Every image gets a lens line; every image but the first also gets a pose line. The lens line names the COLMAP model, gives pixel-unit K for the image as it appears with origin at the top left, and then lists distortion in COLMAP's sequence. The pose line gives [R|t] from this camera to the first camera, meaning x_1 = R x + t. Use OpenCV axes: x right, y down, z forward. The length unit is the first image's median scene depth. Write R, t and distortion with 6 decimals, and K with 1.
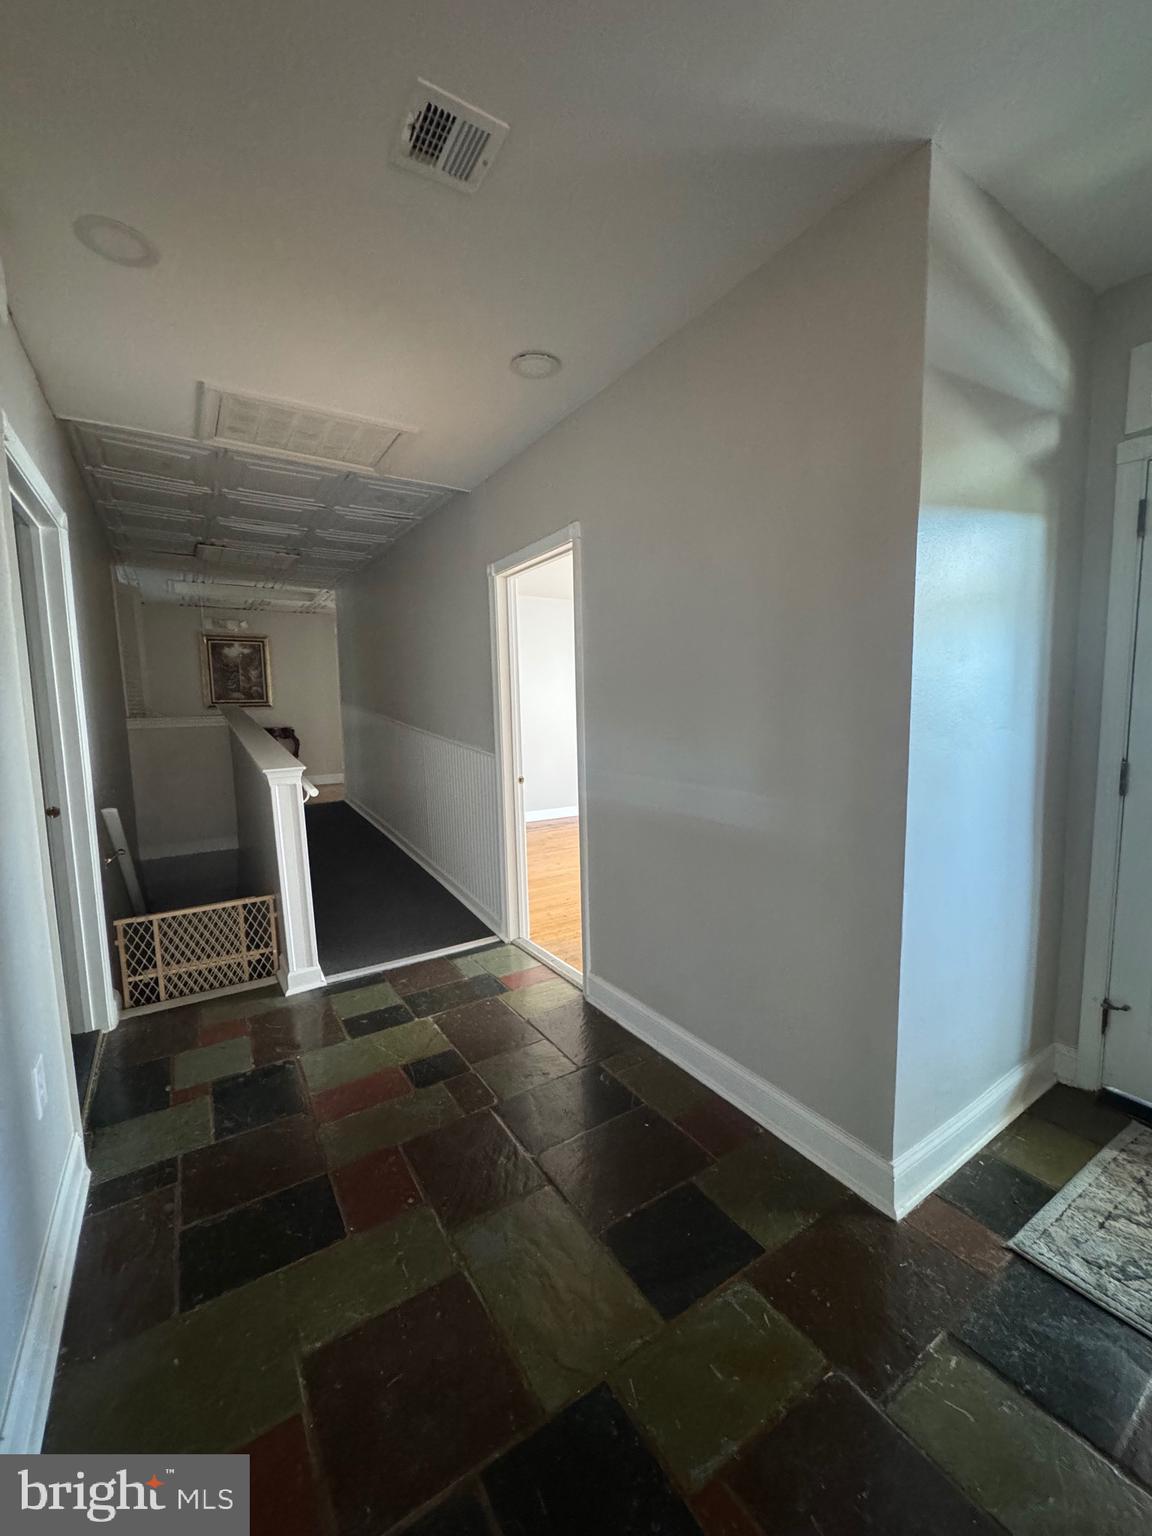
lens RADIAL K [[616.8, 0, 576.0], [0, 616.8, 768.0], [0, 0, 1]] dist [-0.002597, -0.000264]
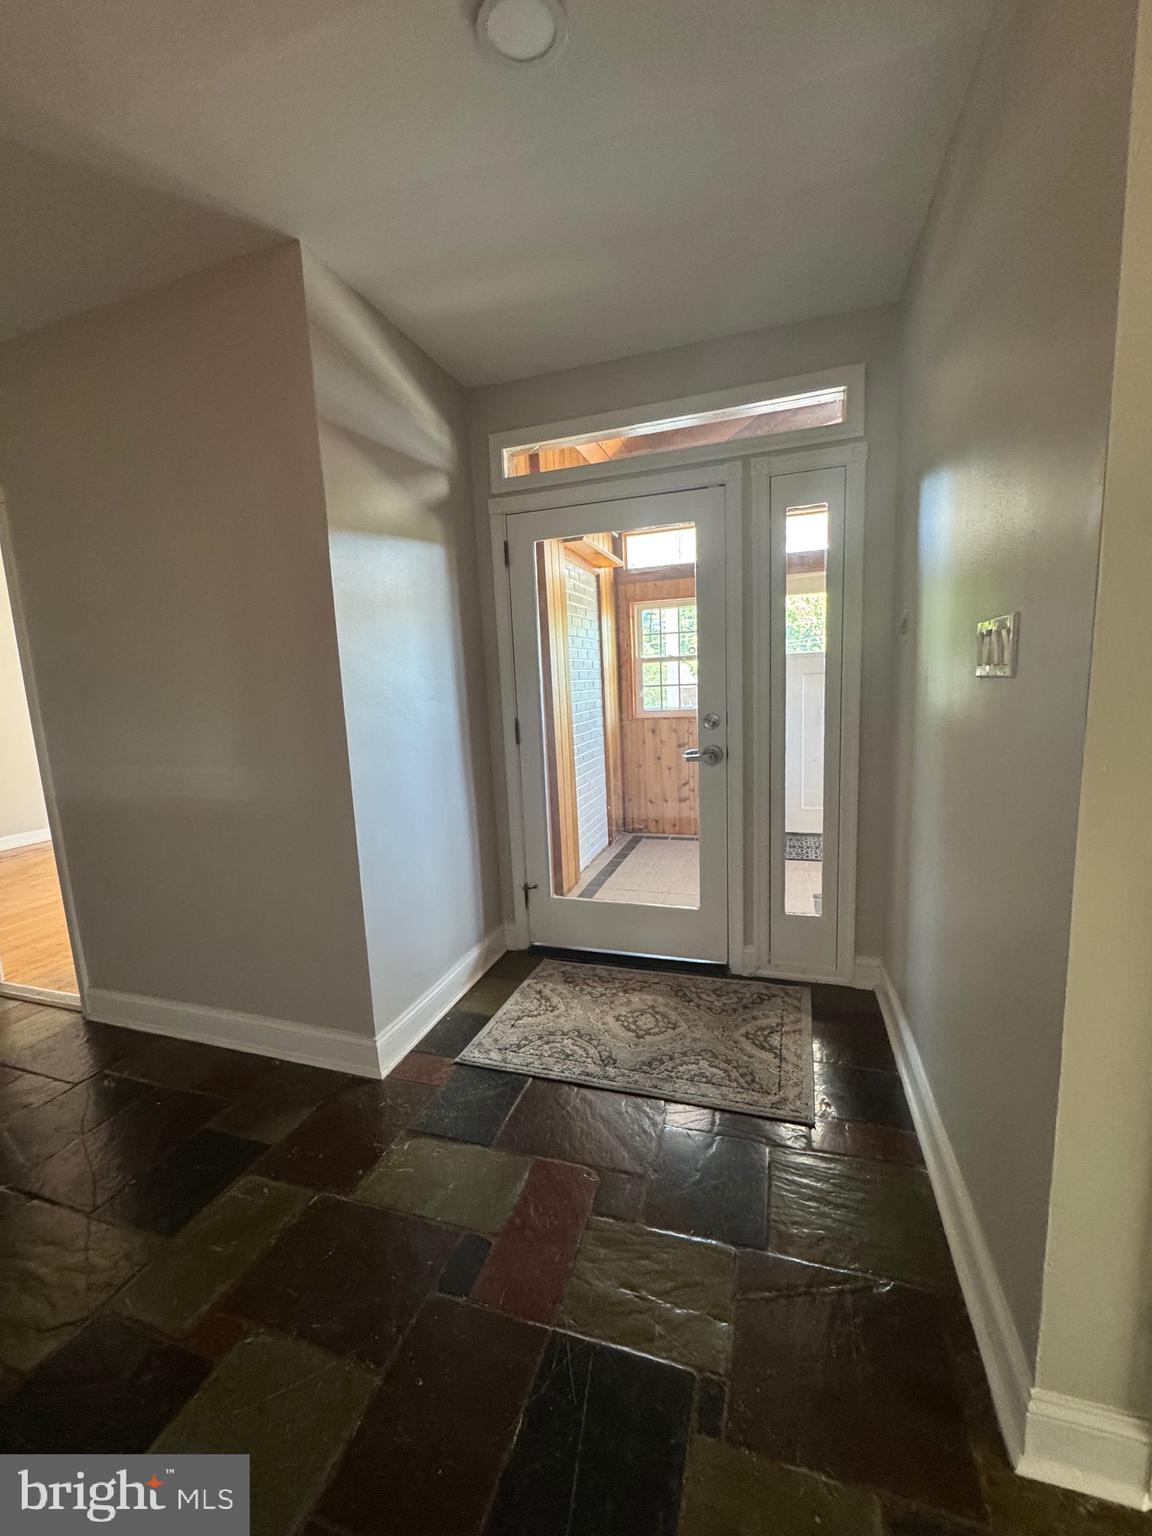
lens RADIAL K [[616.8, 0, 576.0], [0, 616.8, 768.0], [0, 0, 1]] dist [-0.002597, -0.000264]
pose [[0.781241, -0.104661, 0.615394, 0.095759], [0.092669, 0.994366, 0.051470, 0.043564], [-0.617313, 0.016817, 0.786538, -0.265016]]
